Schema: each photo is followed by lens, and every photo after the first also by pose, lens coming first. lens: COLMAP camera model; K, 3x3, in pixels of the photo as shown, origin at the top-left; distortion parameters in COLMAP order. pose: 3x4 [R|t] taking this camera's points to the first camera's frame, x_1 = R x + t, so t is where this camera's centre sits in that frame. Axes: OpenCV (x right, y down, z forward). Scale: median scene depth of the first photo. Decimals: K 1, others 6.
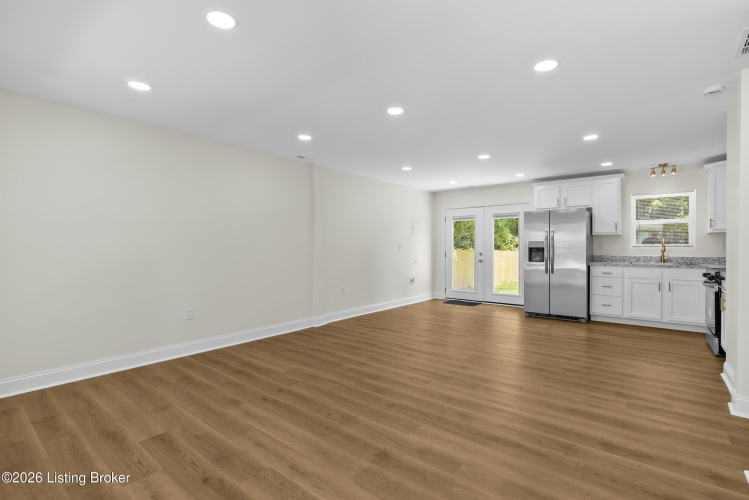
lens RADIAL K [[345.1, 0, 383.4], [0, 345.1, 244.0], [0, 0, 1]] dist [-0.011047, 0.004856]
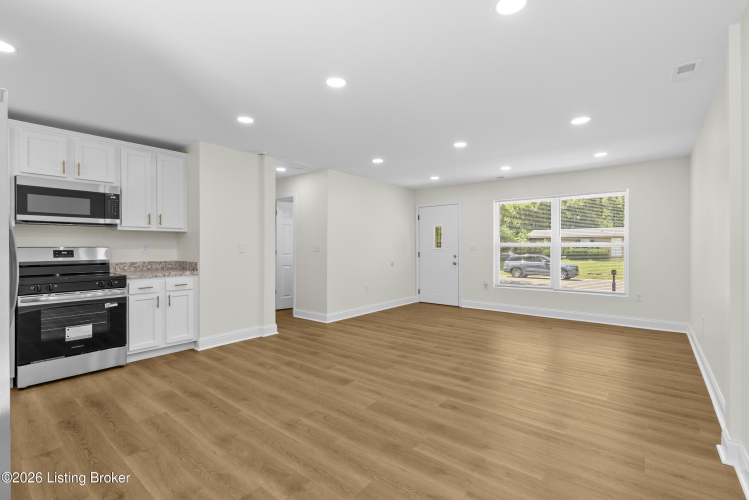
lens RADIAL K [[345.1, 0, 375.8], [0, 345.1, 254.8], [0, 0, 1]] dist [-0.011047, 0.004856]
pose [[-0.999712, 0.000921, 0.023979, 0.304337], [0.001297, 0.999877, 0.015647, 0.013940], [-0.023962, 0.015674, -0.999590, 2.173232]]
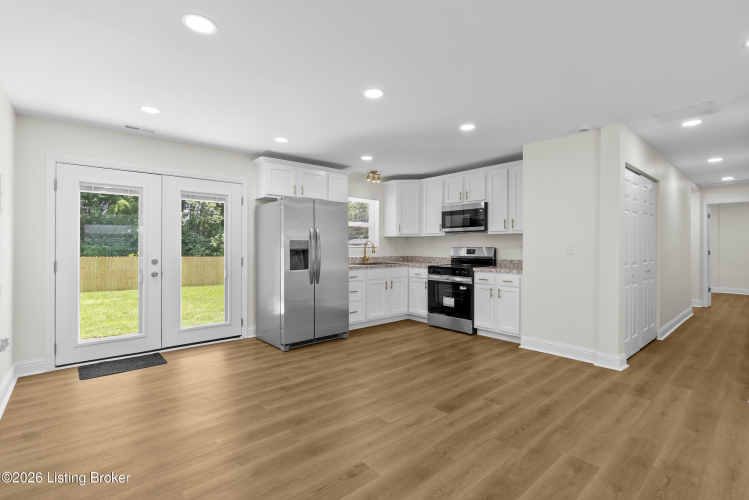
lens RADIAL K [[345.1, 0, 372.0], [0, 345.1, 243.2], [0, 0, 1]] dist [-0.011047, 0.004856]
pose [[0.198197, 0.008070, 0.980129, -0.394600], [-0.008680, 0.999941, -0.006478, 0.001605], [-0.980124, -0.007223, 0.198256, 1.259654]]
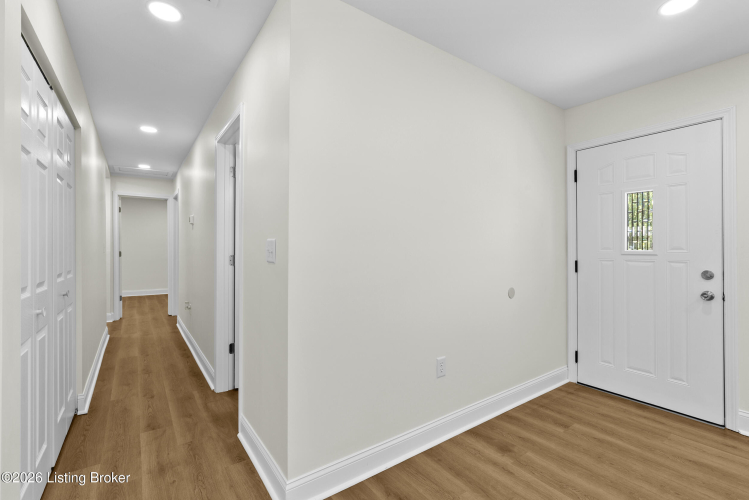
lens RADIAL K [[345.1, 0, 377.0], [0, 345.1, 248.7], [0, 0, 1]] dist [-0.011047, 0.004856]
pose [[-0.958457, 0.001291, 0.285233, 0.323119], [0.001585, 0.999998, 0.000803, 0.001254], [-0.285232, 0.001222, -0.958458, 0.954936]]
